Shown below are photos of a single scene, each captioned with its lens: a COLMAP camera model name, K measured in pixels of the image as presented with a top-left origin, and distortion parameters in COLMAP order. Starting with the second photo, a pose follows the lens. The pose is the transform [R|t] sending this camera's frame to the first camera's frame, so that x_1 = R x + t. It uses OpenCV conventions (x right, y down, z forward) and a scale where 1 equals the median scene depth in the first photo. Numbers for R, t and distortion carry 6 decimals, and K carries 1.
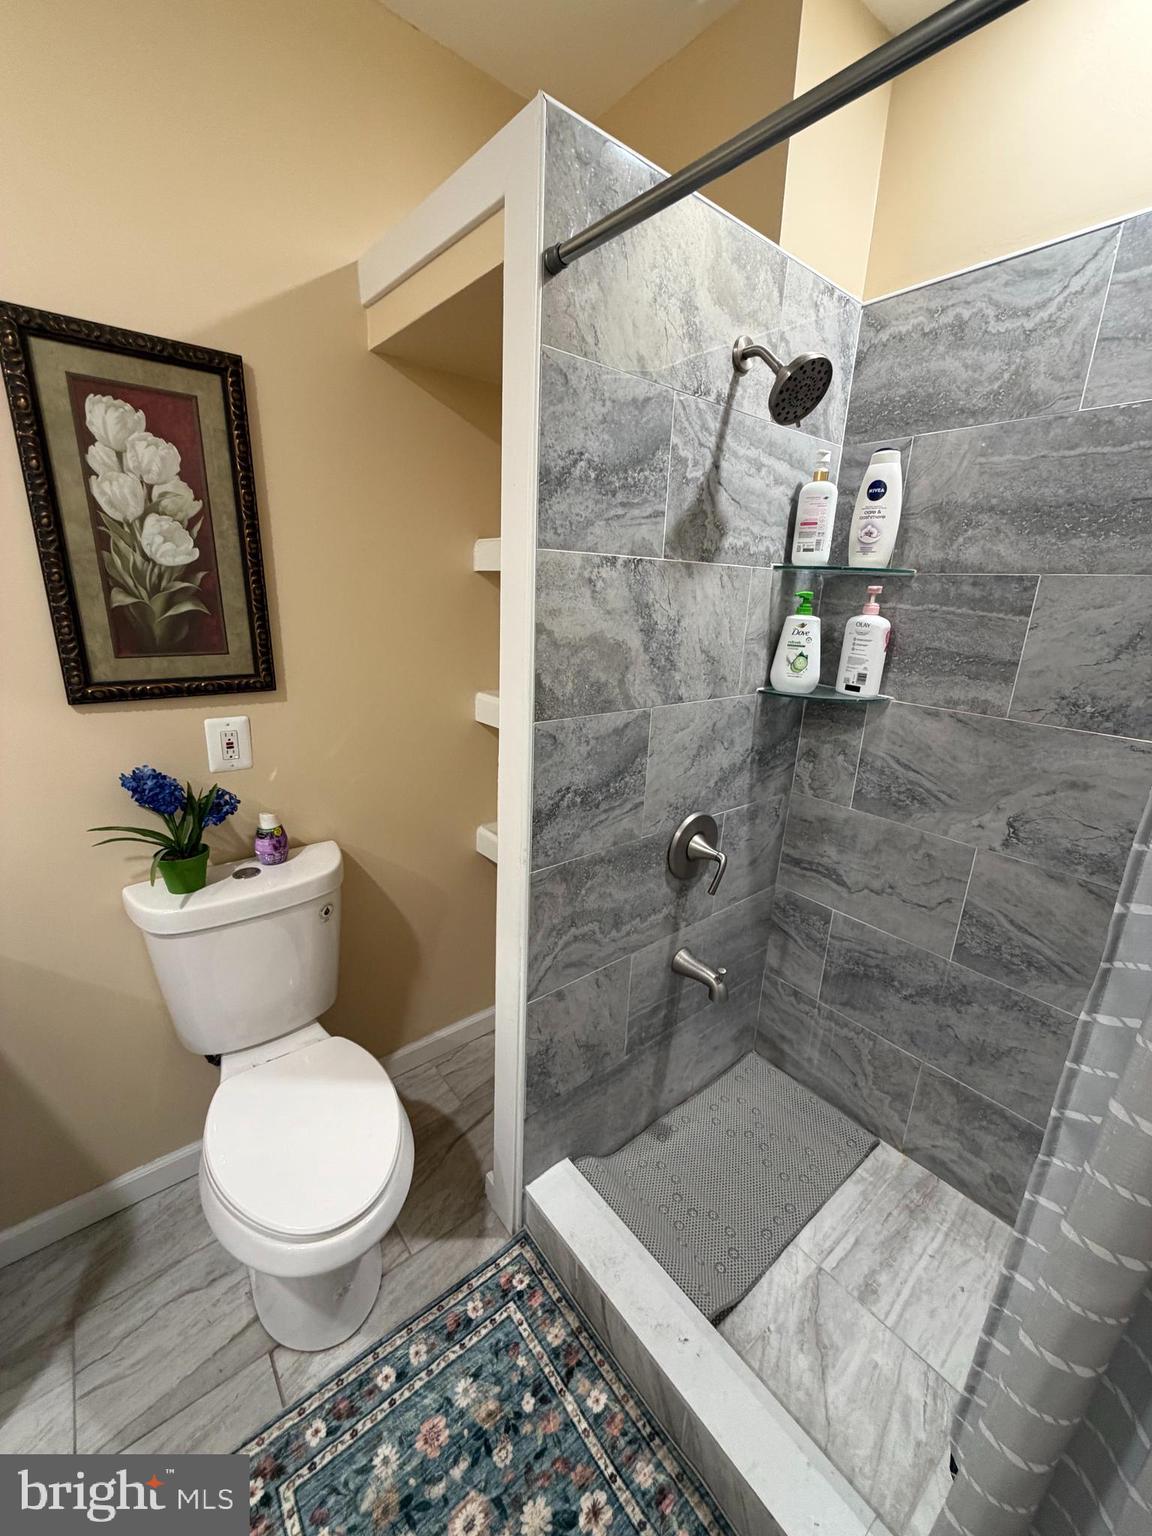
lens RADIAL K [[608.9, 0, 576.9], [0, 608.9, 762.9], [0, 0, 1]] dist [-0.001554, 0.000314]
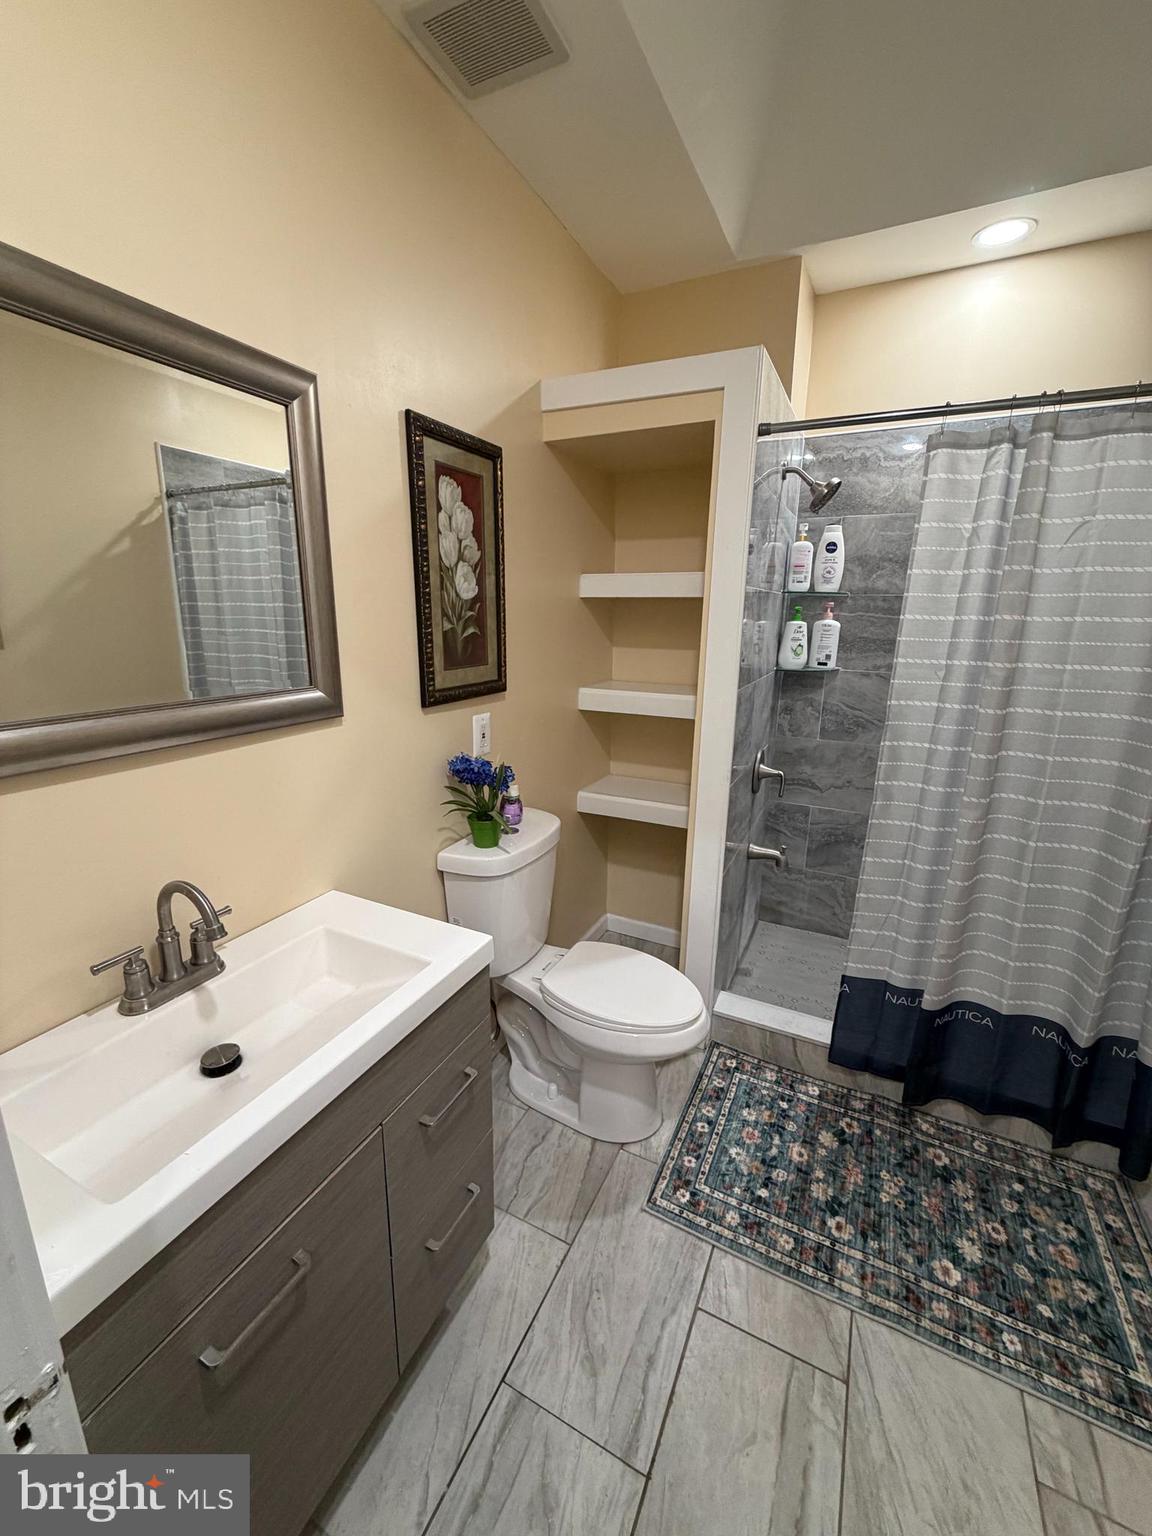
lens RADIAL K [[608.9, 0, 576.9], [0, 608.9, 762.9], [0, 0, 1]] dist [-0.001554, 0.000314]
pose [[0.909682, -0.125681, 0.395832, -1.005849], [0.134007, 0.990958, 0.006671, 0.052103], [-0.393092, 0.046975, 0.918299, -0.293219]]
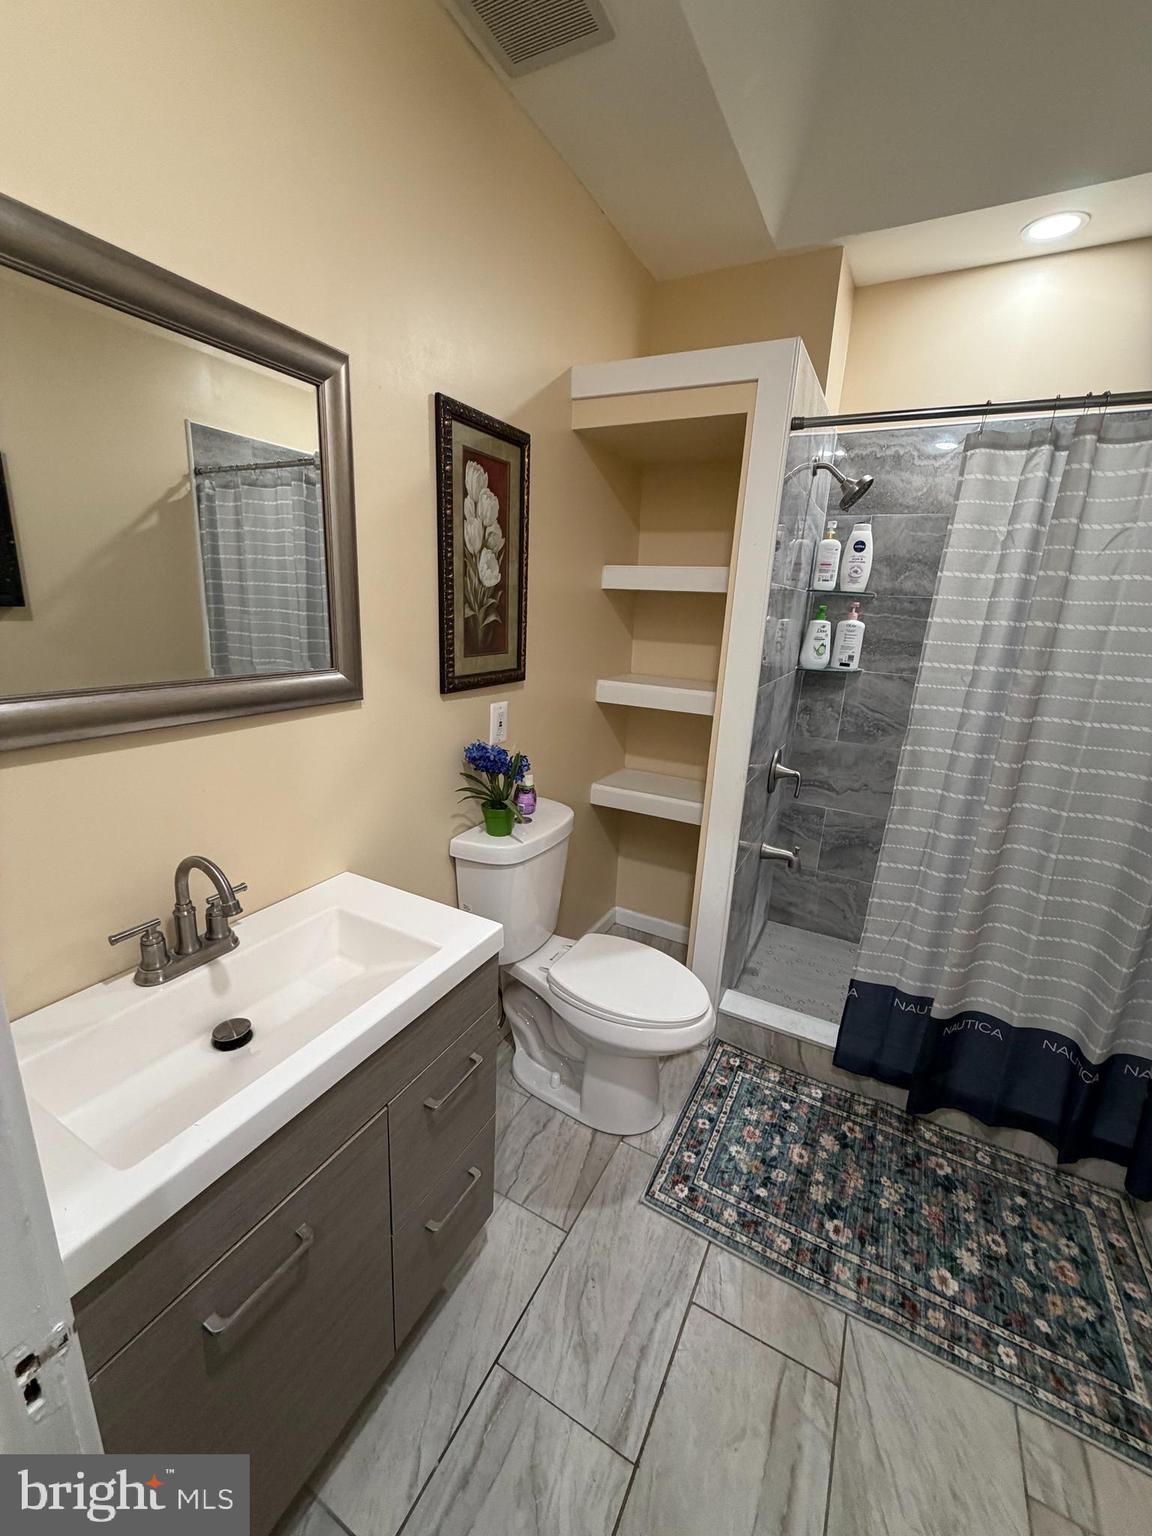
lens RADIAL K [[608.9, 0, 576.9], [0, 608.9, 762.9], [0, 0, 1]] dist [-0.001554, 0.000314]
pose [[0.922453, -0.094207, 0.374440, -1.009563], [0.094285, 0.995380, 0.018155, 0.050502], [-0.374420, 0.018557, 0.927073, -0.287540]]
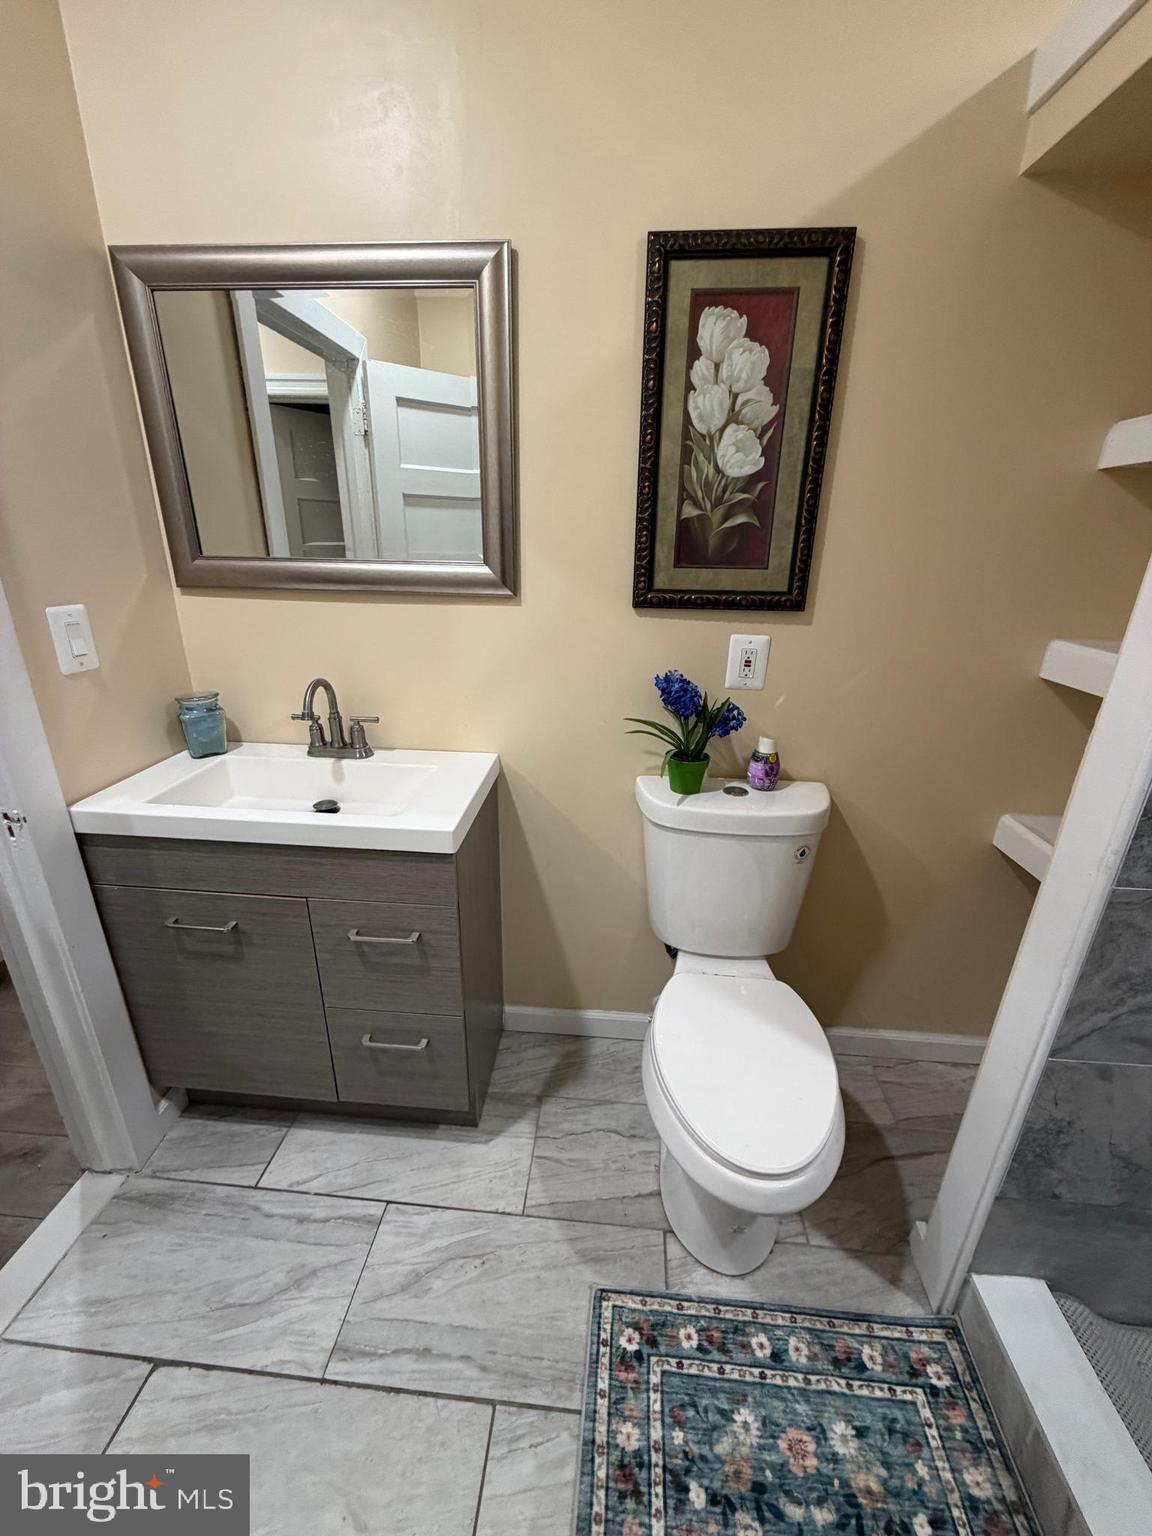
lens RADIAL K [[608.9, 0, 576.9], [0, 608.9, 762.9], [0, 0, 1]] dist [-0.001554, 0.000314]
pose [[0.723276, 0.214743, -0.656321, -0.089461], [-0.179382, 0.976219, 0.121729, 0.065608], [0.666853, 0.029688, 0.744597, 0.079094]]
